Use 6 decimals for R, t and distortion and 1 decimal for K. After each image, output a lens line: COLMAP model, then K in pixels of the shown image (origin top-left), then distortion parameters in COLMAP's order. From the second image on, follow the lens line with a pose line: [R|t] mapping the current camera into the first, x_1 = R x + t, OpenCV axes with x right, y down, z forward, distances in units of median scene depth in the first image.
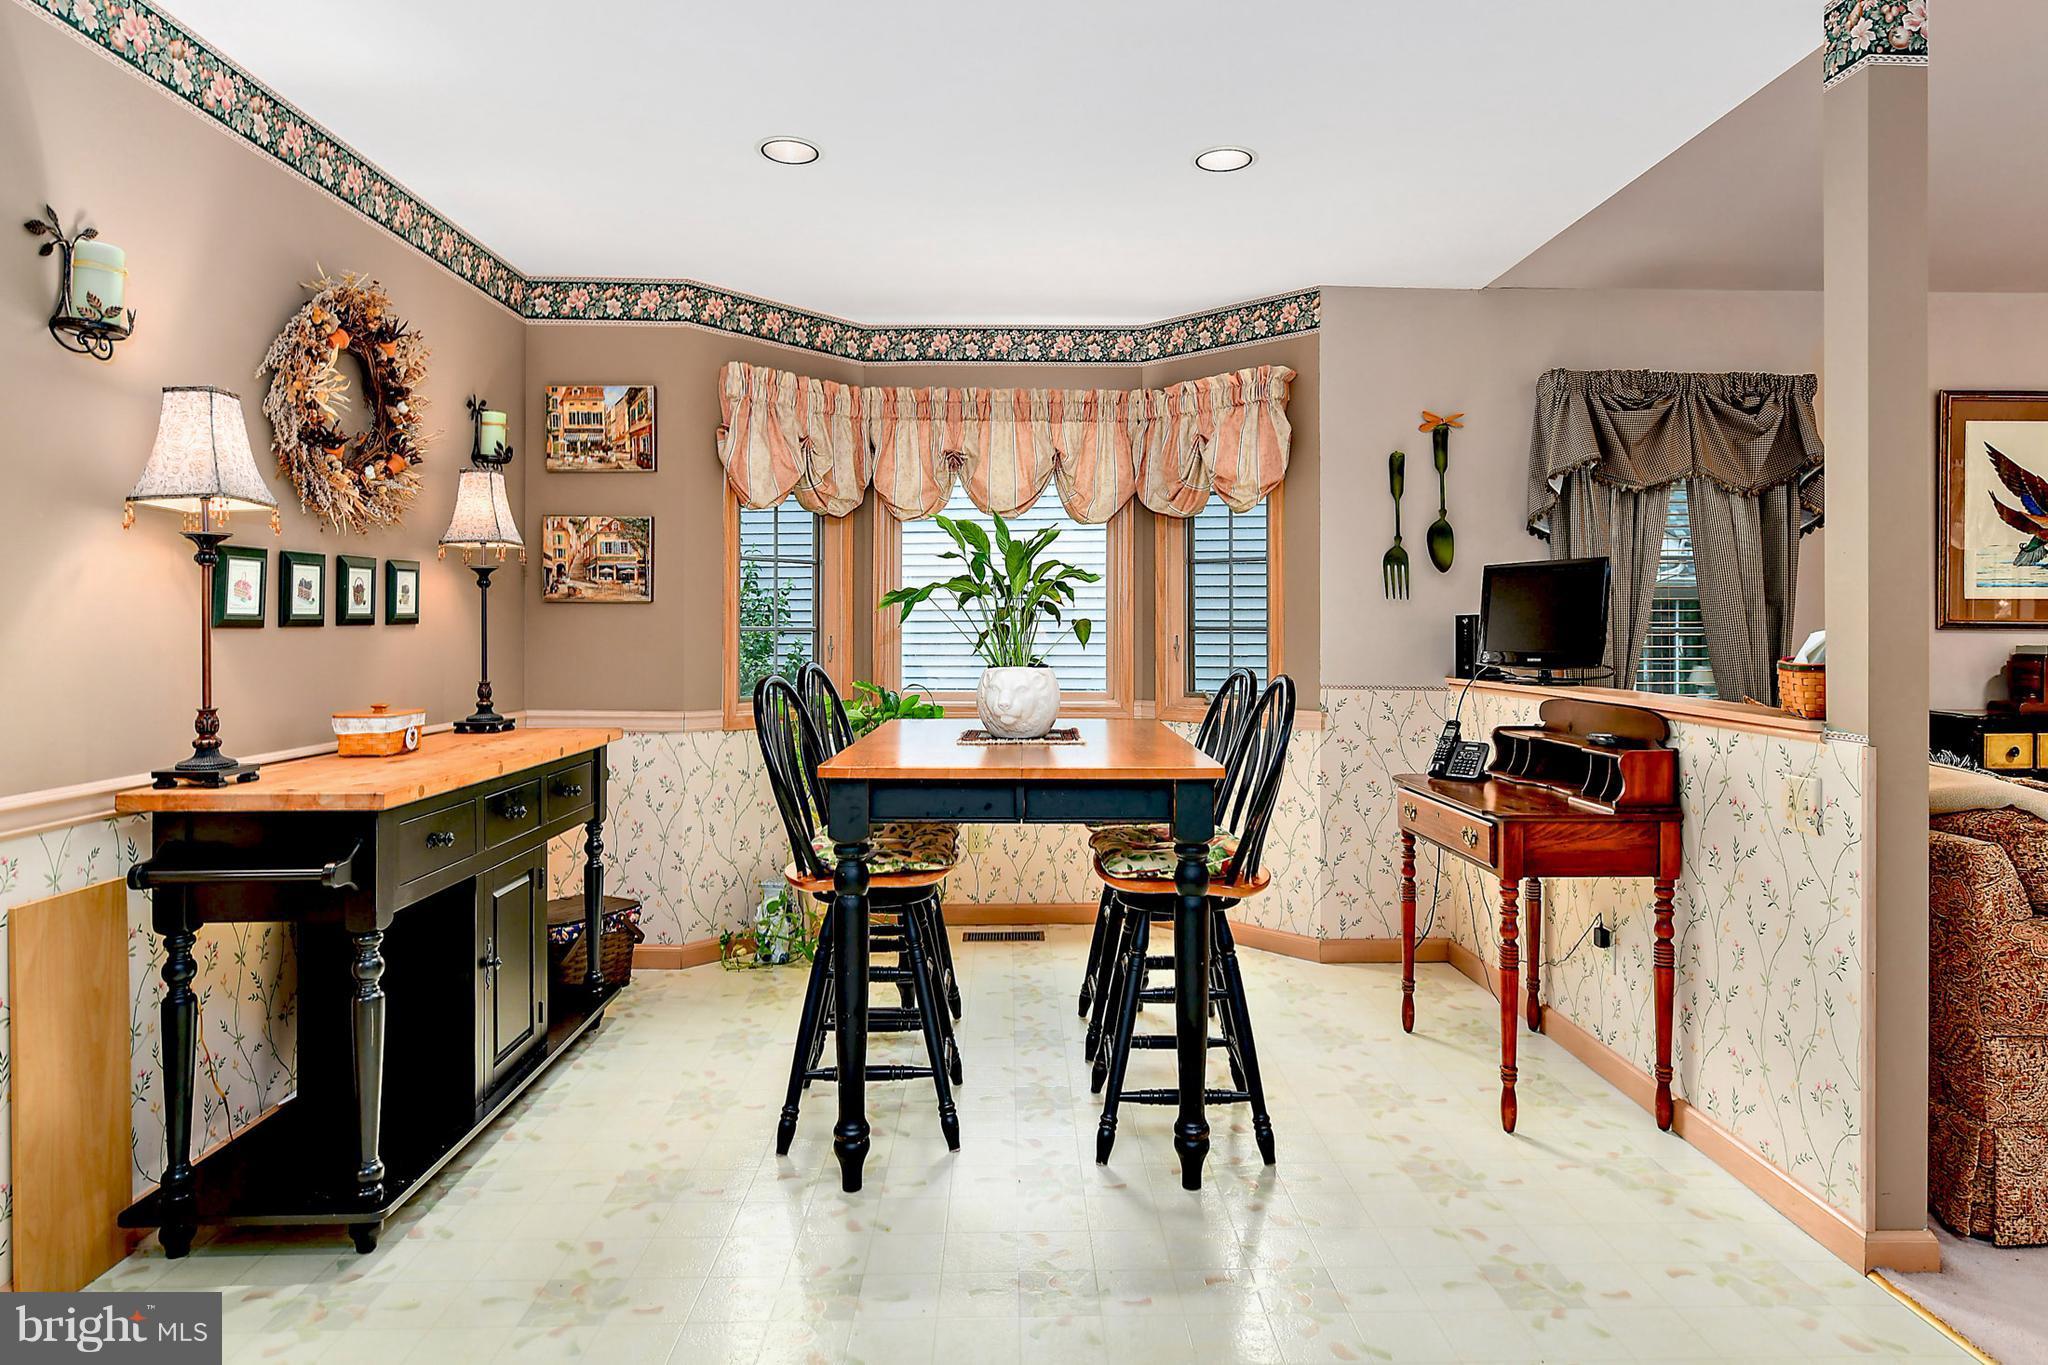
lens RADIAL K [[1077.3, 0, 1052.3], [0, 1077.3, 617.7], [0, 0, 1]] dist [-0.001083, 0.000724]
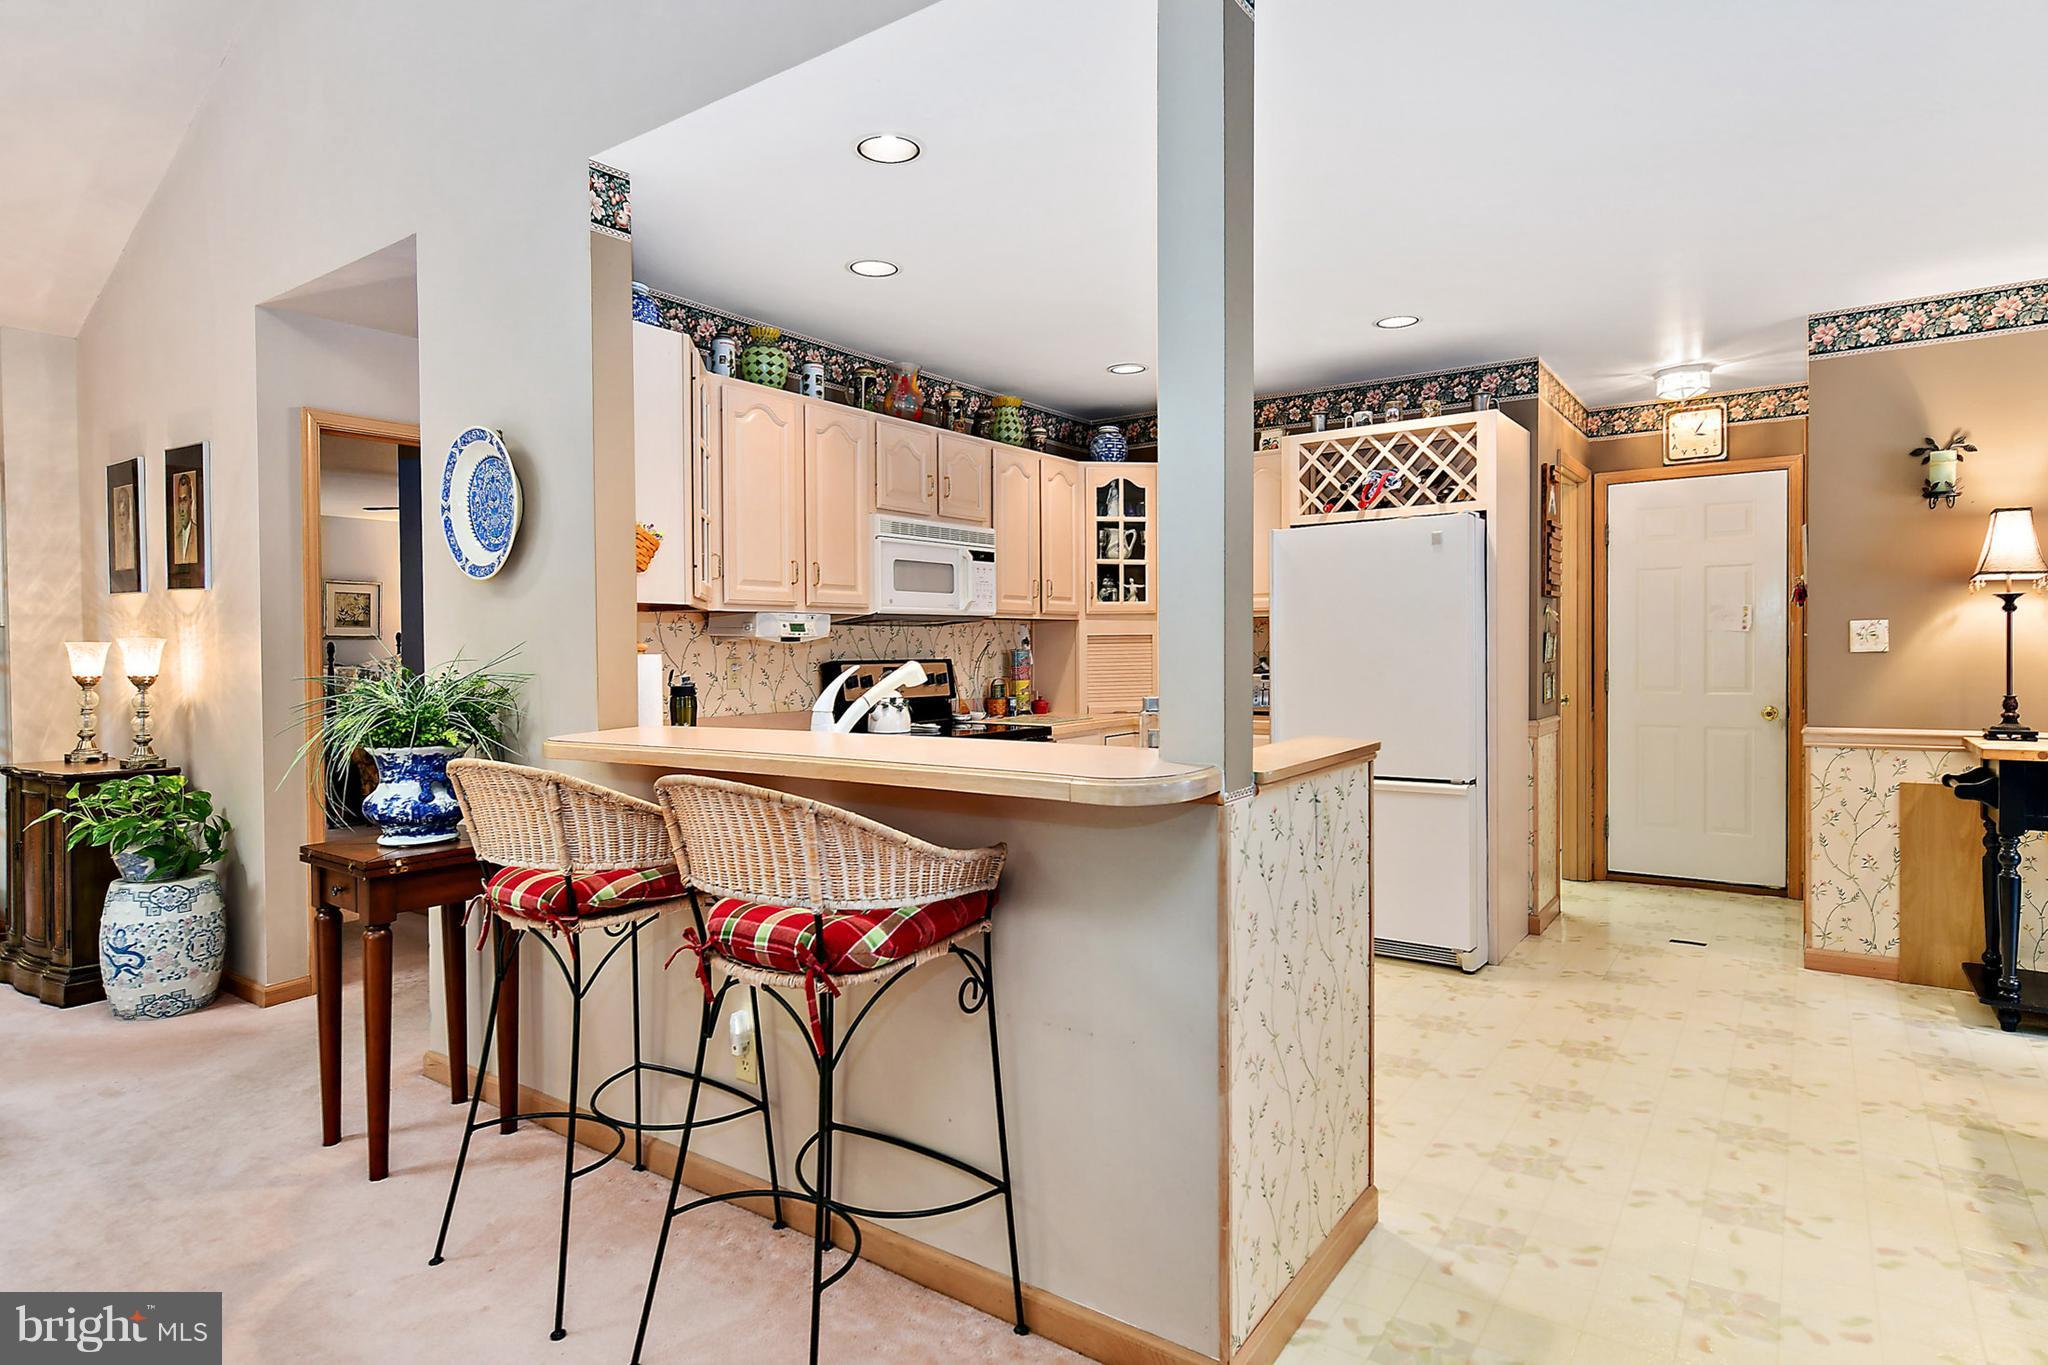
lens RADIAL K [[1077.3, 0, 1025.7], [0, 1077.3, 686.2], [0, 0, 1]] dist [-0.001083, 0.000724]
pose [[-0.613994, 0.026517, -0.788865, 1.628436], [0.003384, 0.999515, 0.030964, 0.012352], [0.789303, 0.016342, -0.613786, 0.873629]]
